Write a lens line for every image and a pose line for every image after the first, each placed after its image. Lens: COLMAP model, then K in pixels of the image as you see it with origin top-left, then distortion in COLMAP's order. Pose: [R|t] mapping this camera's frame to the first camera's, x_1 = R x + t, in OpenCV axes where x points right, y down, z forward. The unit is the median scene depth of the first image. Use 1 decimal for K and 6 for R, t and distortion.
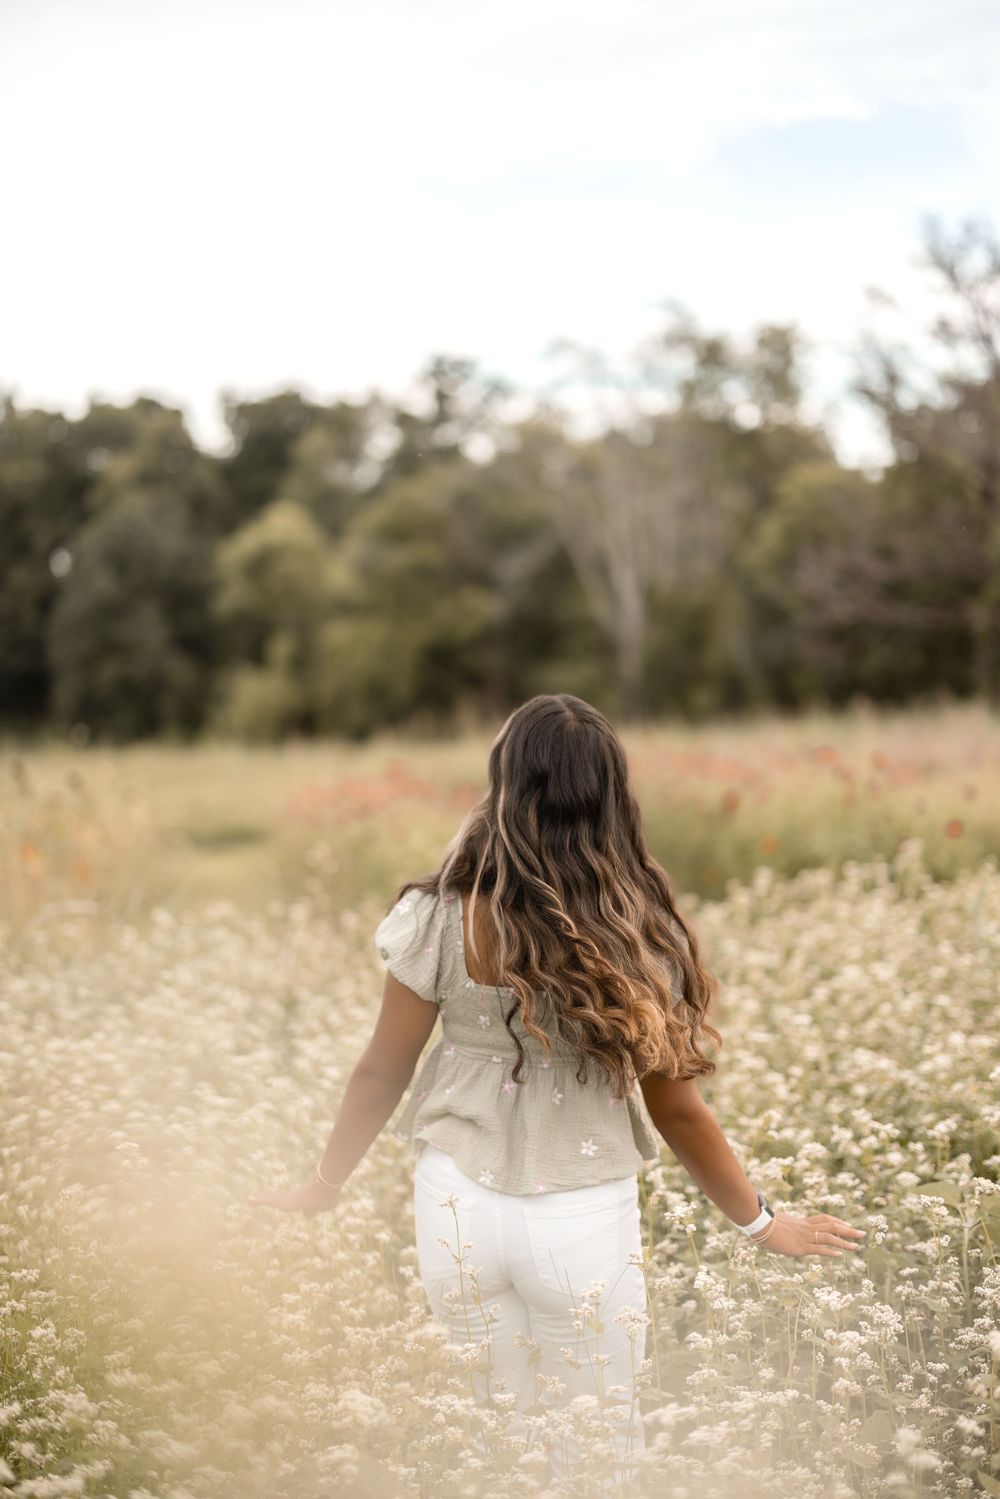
lens RADIAL K [[2082.1, 0, 501.7], [0, 2082.1, 749.0], [0, 0, 1]] dist [0.043148, 0.000000]
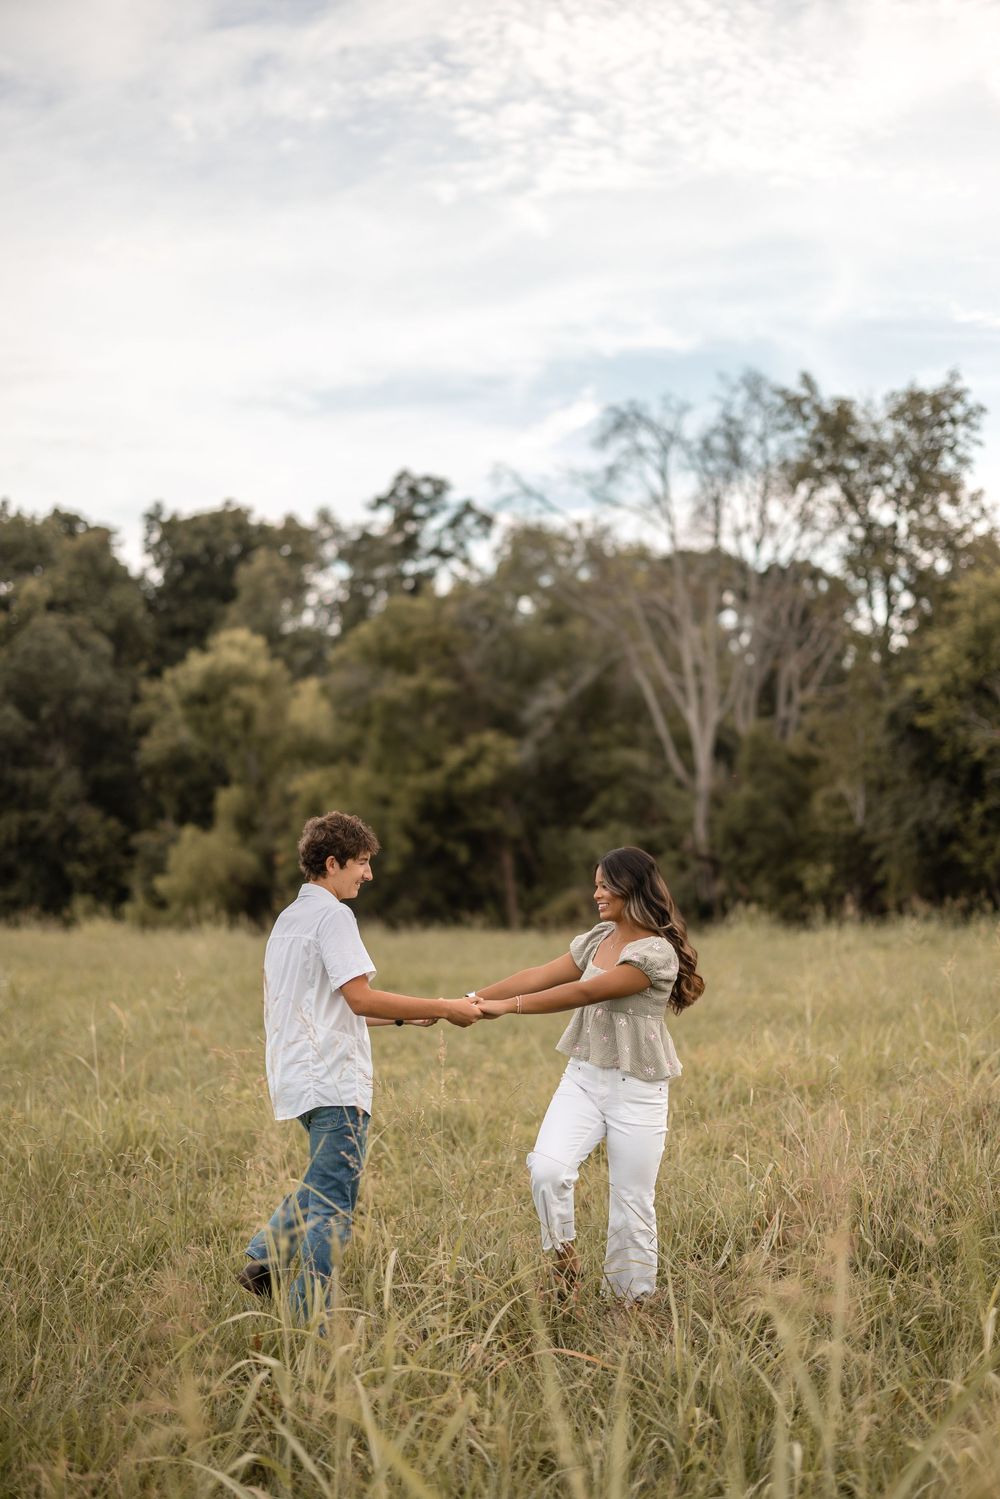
lens RADIAL K [[2082.1, 0, 498.8], [0, 2082.1, 758.3], [0, 0, 1]] dist [0.043148, 0.000000]
pose [[0.997996, 0.032507, 0.054280, -0.051601], [-0.027964, 0.996202, -0.082458, -0.000378], [-0.056754, 0.080775, 0.995115, 0.207538]]
